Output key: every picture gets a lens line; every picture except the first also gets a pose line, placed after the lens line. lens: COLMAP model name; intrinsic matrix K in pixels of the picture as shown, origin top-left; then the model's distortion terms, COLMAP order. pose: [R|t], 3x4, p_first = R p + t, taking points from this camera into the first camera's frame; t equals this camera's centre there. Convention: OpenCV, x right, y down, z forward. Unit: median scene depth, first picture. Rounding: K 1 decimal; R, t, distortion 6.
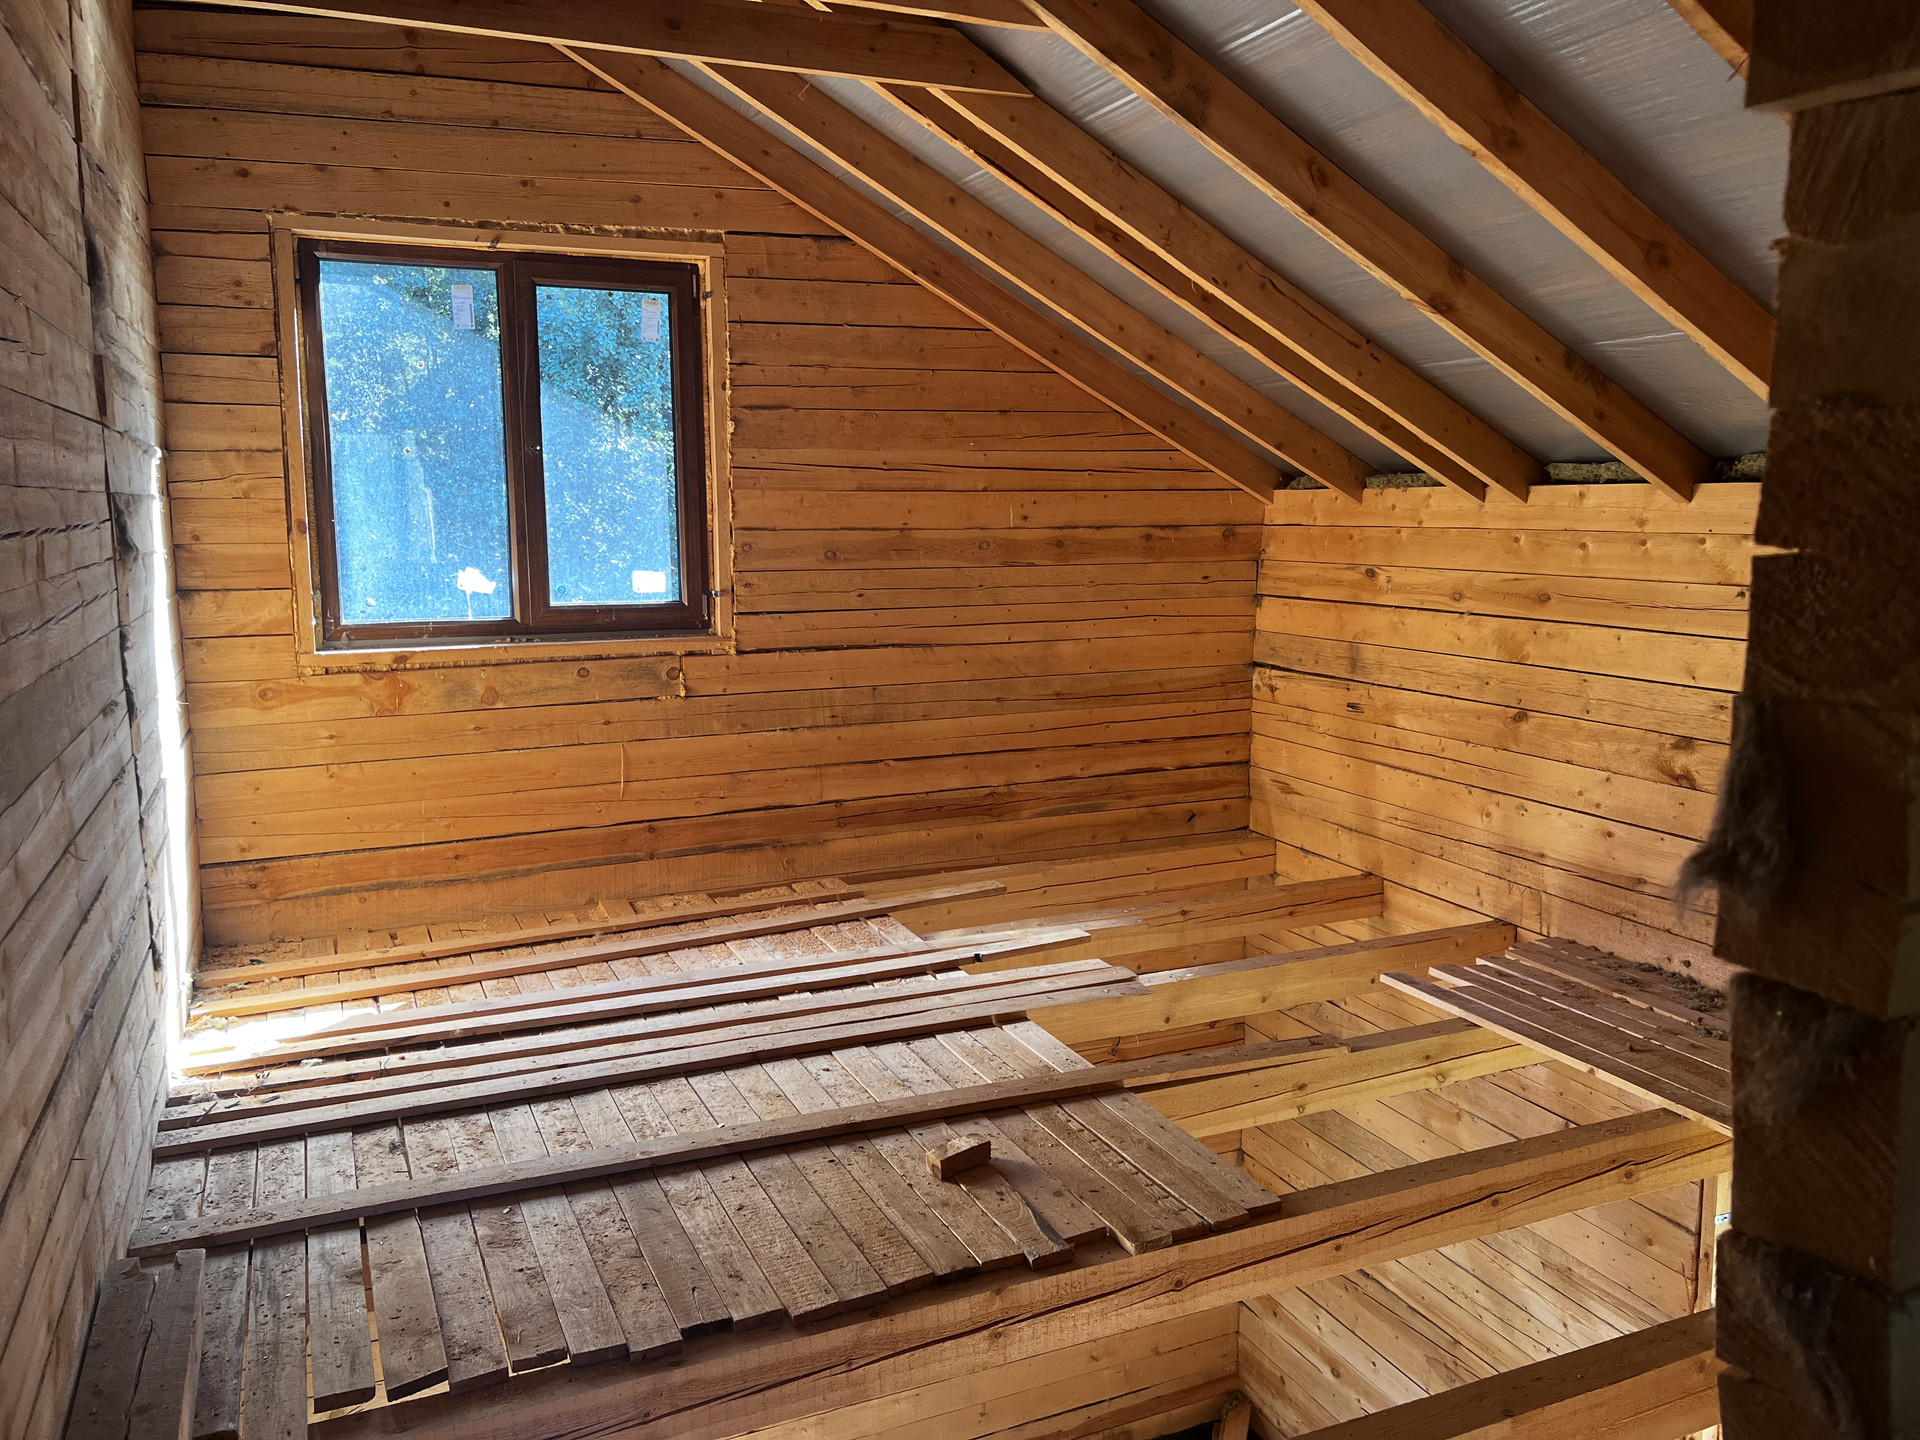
lens RADIAL K [[1444.2, 0, 955.8], [0, 1444.2, 709.3], [0, 0, 1]] dist [0.038036, -0.039641]
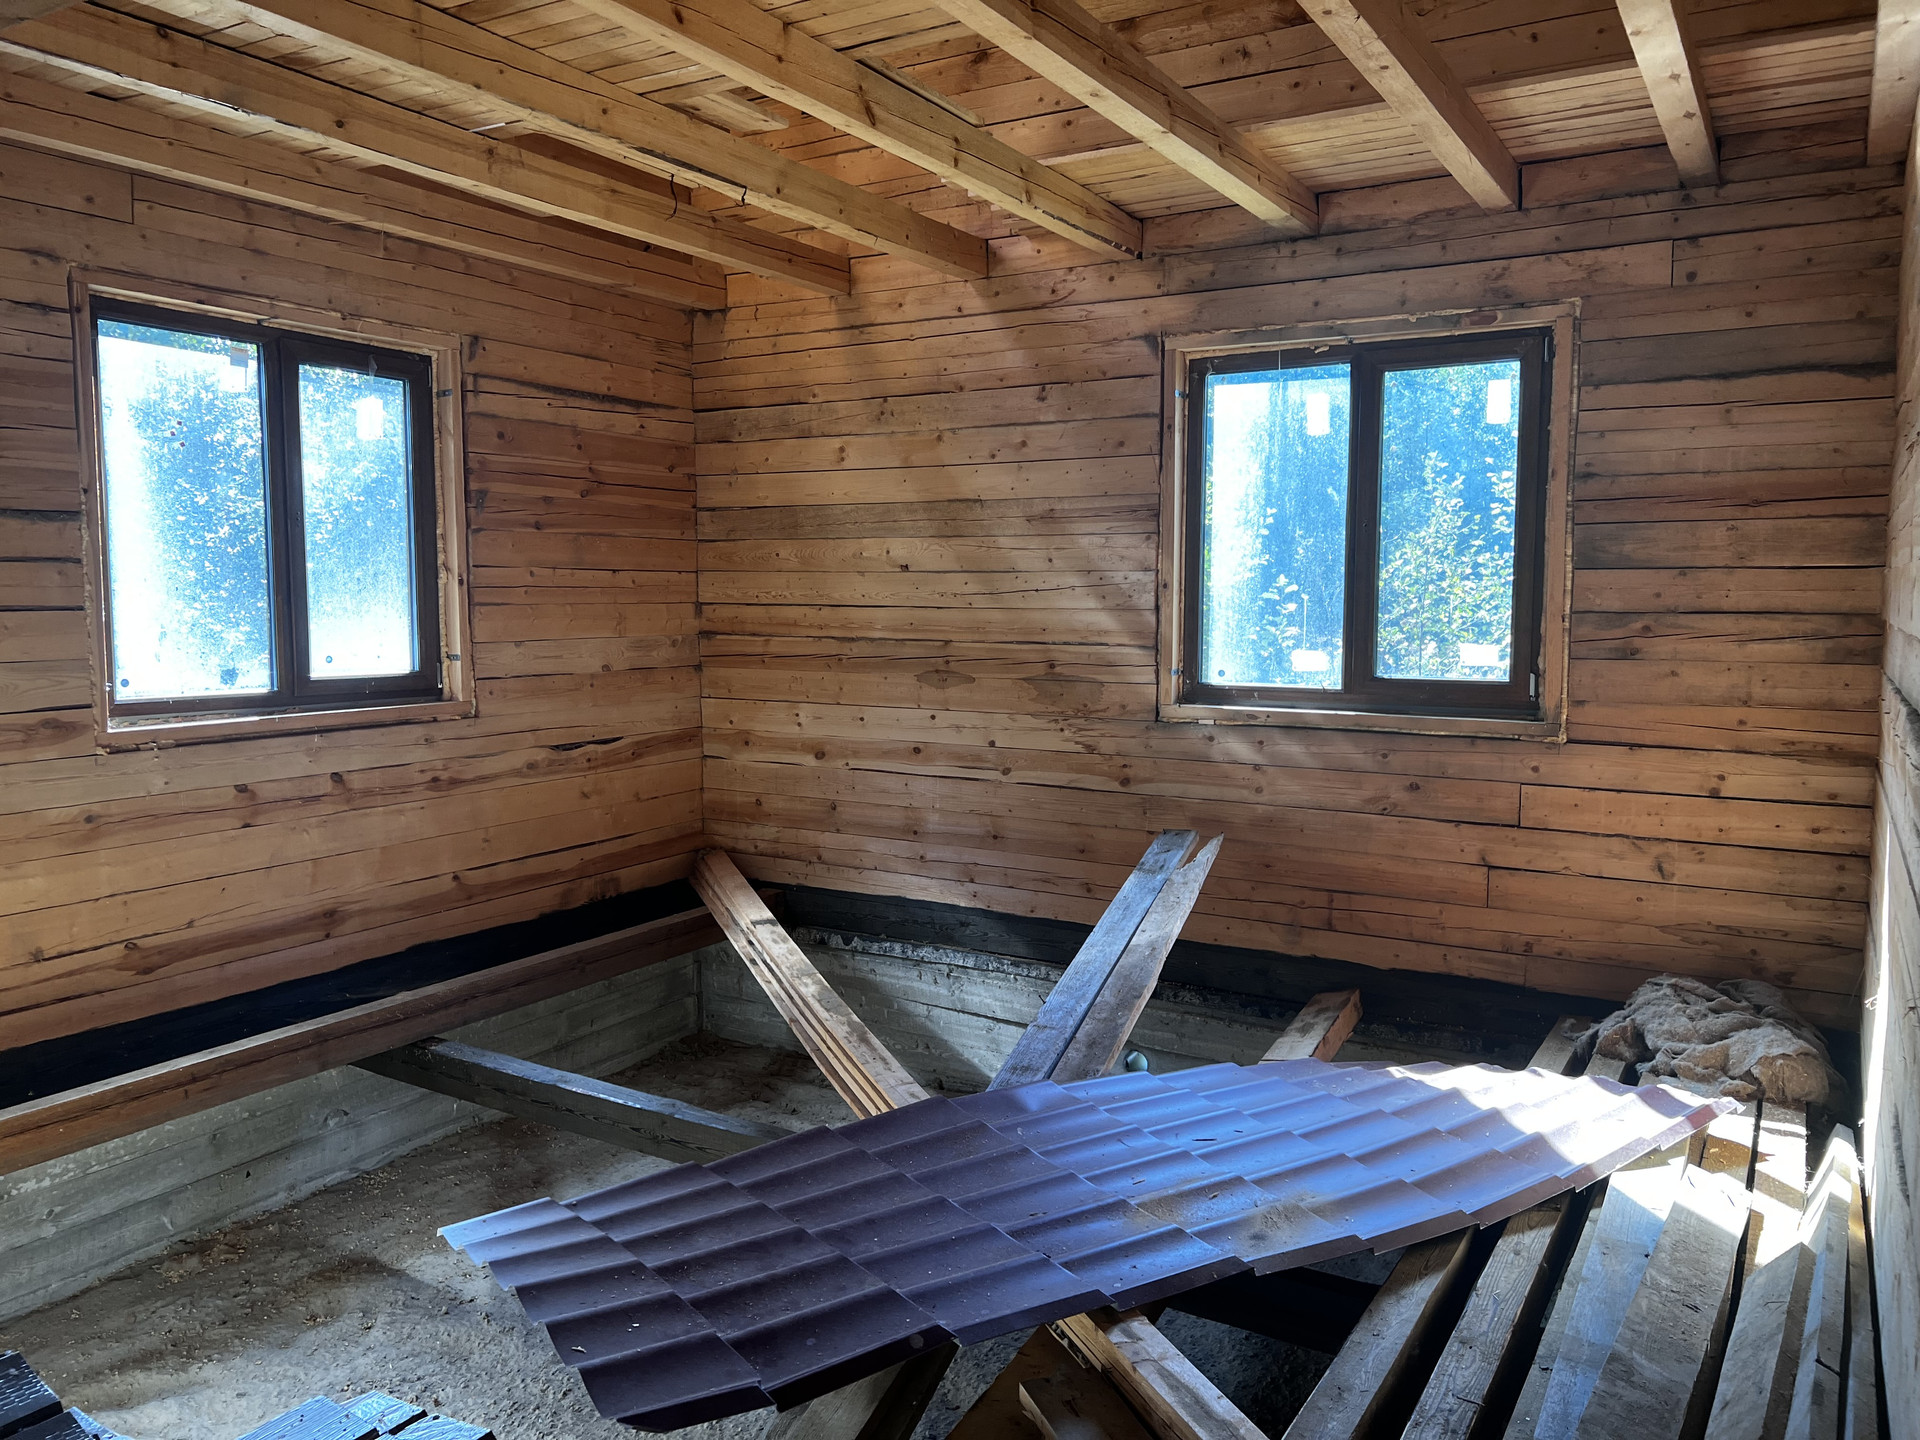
lens RADIAL K [[1444.2, 0, 975.8], [0, 1444.2, 726.0], [0, 0, 1]] dist [0.038036, -0.039641]
pose [[0.808393, -0.053023, 0.586250, -0.335584], [0.076968, 0.996906, -0.015968, 0.558793], [-0.583590, 0.058031, 0.809973, 0.067327]]
